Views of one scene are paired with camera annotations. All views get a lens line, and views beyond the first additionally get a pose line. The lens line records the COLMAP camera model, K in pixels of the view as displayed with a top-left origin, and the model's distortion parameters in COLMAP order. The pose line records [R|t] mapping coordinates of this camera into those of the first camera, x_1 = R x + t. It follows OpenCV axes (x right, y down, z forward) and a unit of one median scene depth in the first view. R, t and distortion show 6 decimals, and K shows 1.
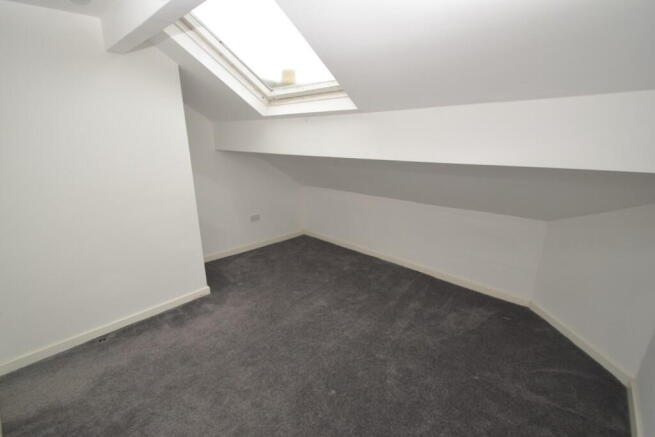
lens RADIAL K [[290.7, 0, 322.7], [0, 290.7, 219.9], [0, 0, 1]] dist [-0.000409, -0.000073]
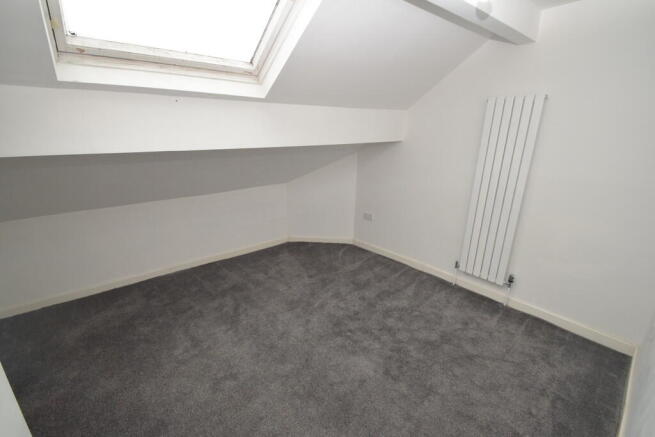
lens RADIAL K [[290.7, 0, 322.7], [0, 290.7, 219.9], [0, 0, 1]] dist [-0.000409, -0.000073]
pose [[0.116392, -0.288921, 0.950251, -0.764079], [0.269180, 0.930122, 0.249830, -0.150718], [-0.956031, 0.226711, 0.186030, 0.579369]]
